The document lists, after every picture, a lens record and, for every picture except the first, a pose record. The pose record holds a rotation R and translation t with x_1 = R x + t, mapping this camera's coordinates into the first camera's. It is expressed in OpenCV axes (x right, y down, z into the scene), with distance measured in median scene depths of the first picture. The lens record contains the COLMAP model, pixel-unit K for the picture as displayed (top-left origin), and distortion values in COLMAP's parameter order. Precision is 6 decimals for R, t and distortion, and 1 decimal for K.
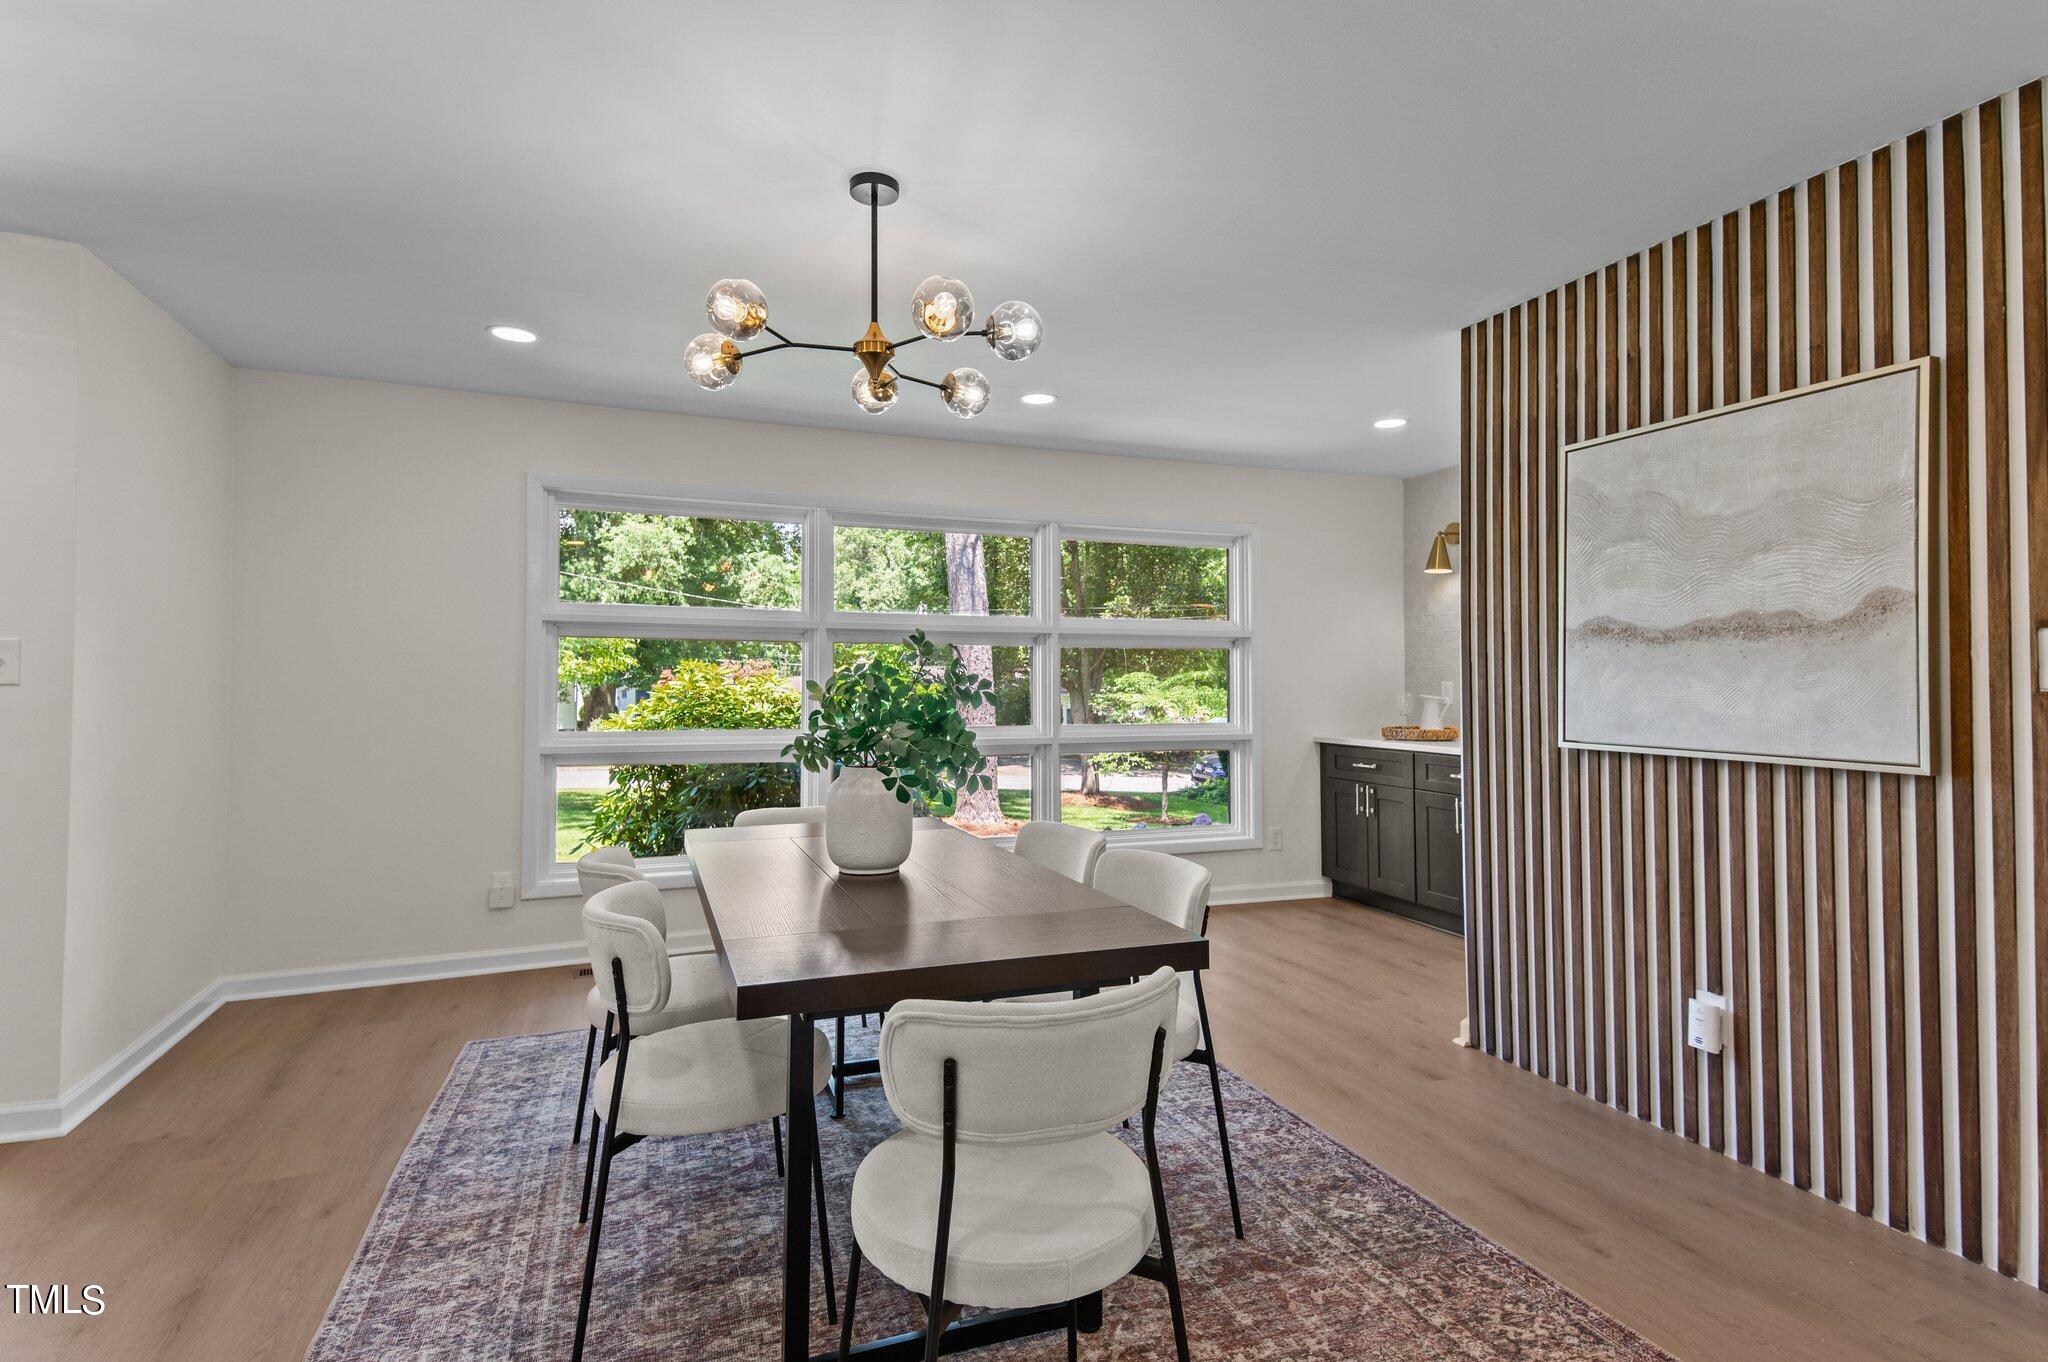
lens RADIAL K [[998.7, 0, 1021.5], [0, 998.7, 666.5], [0, 0, 1]] dist [0.114553, -0.055262]
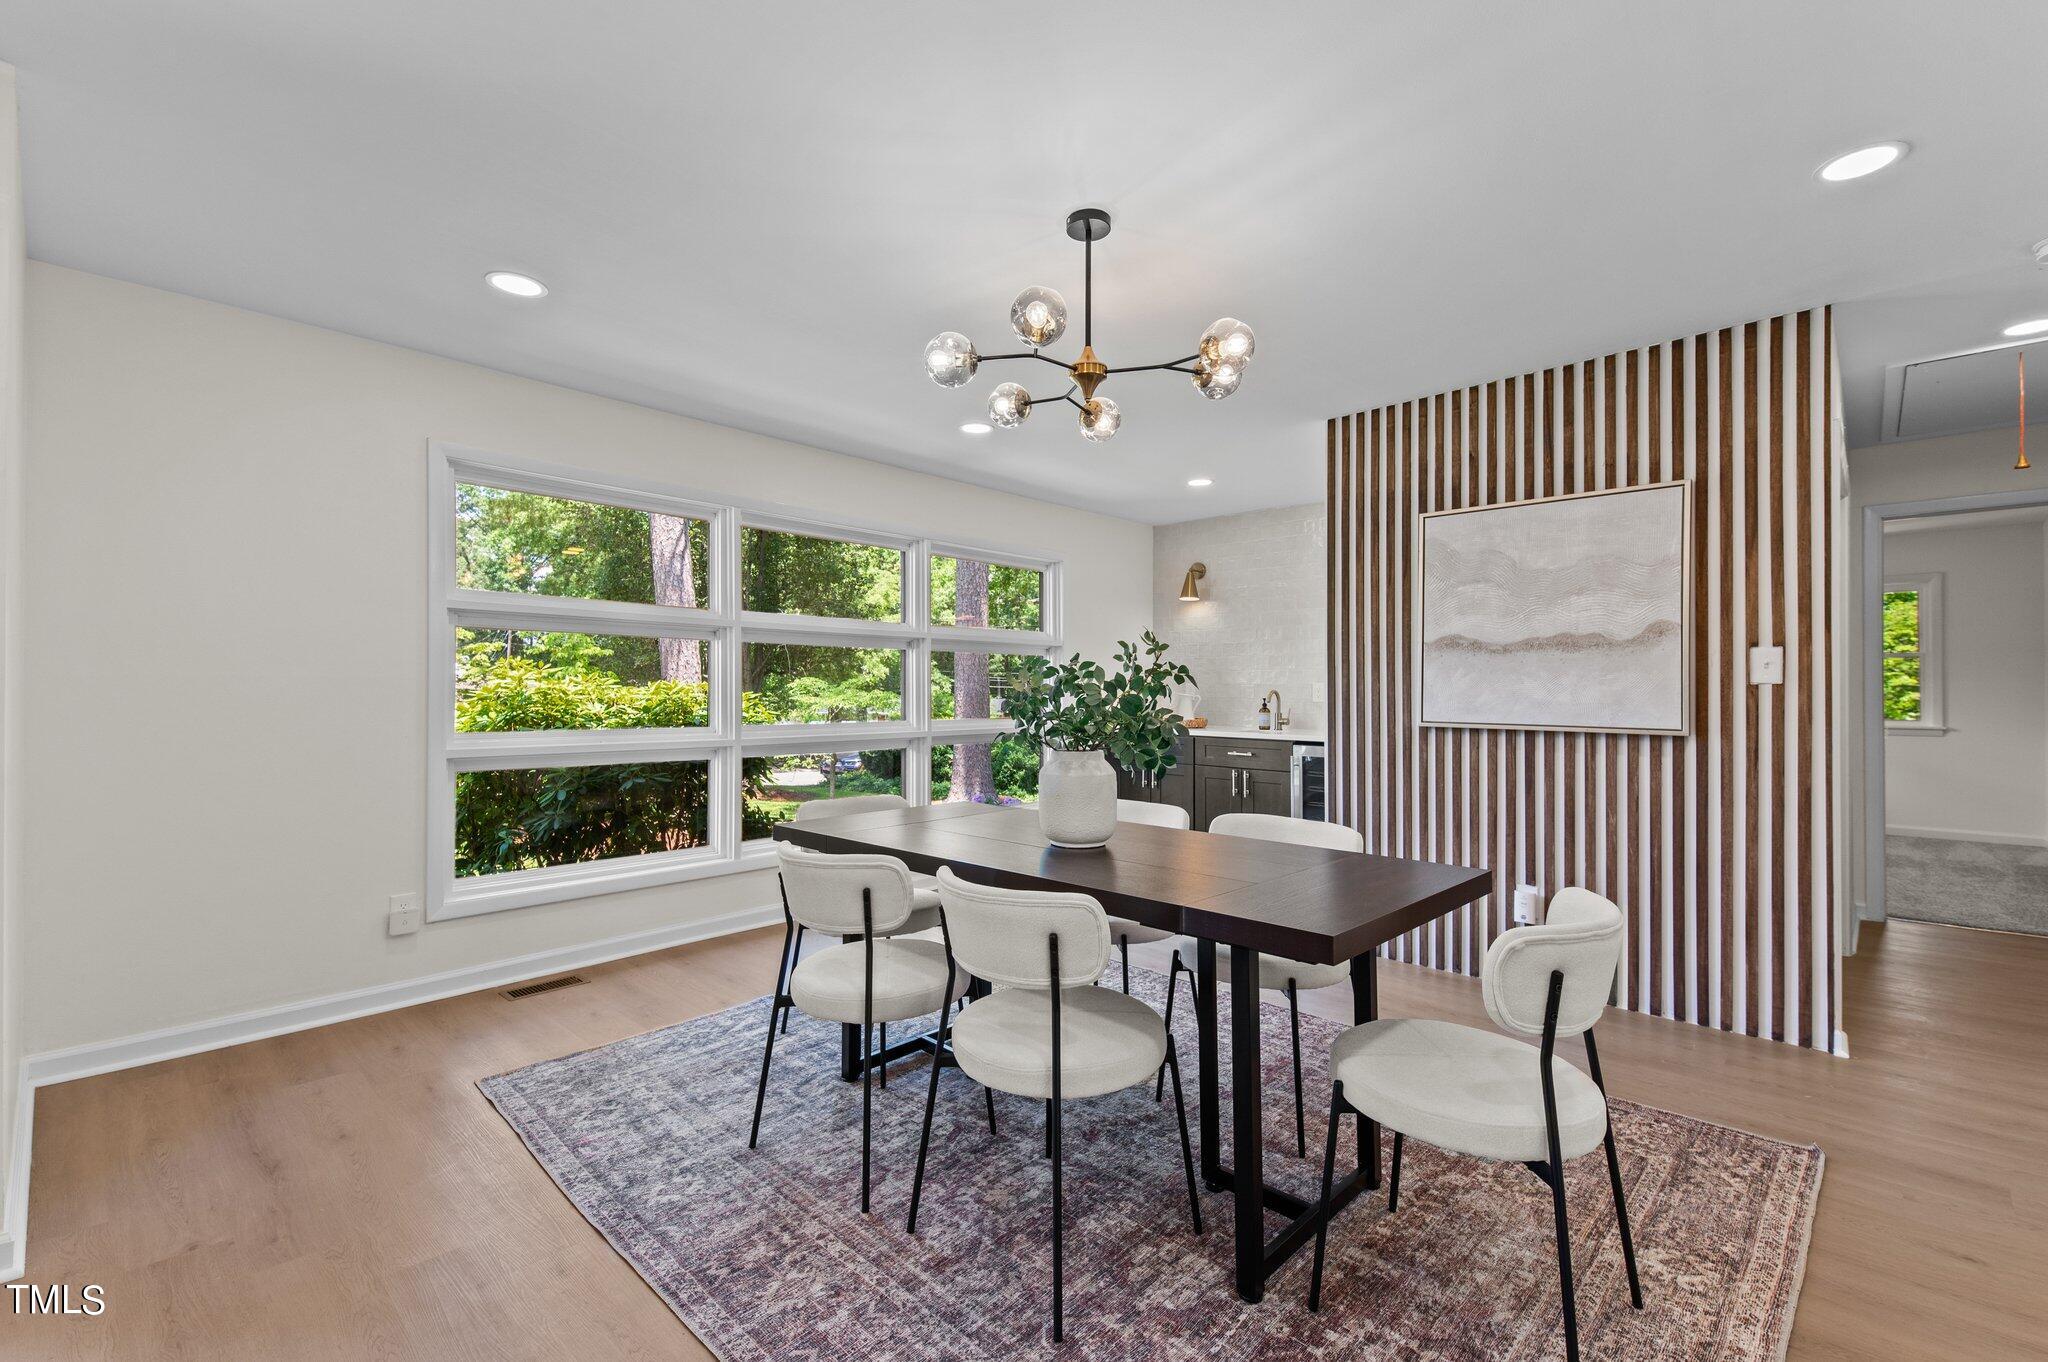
lens RADIAL K [[872.8, 0, 1011.1], [0, 872.8, 683.4], [0, 0, 1]] dist [0.054934, -0.022458]
pose [[0.906670, 0.004695, 0.421814, -0.581944], [-0.008738, 0.999933, 0.007653, 0.018059], [-0.421749, -0.010624, 0.906650, 0.155231]]
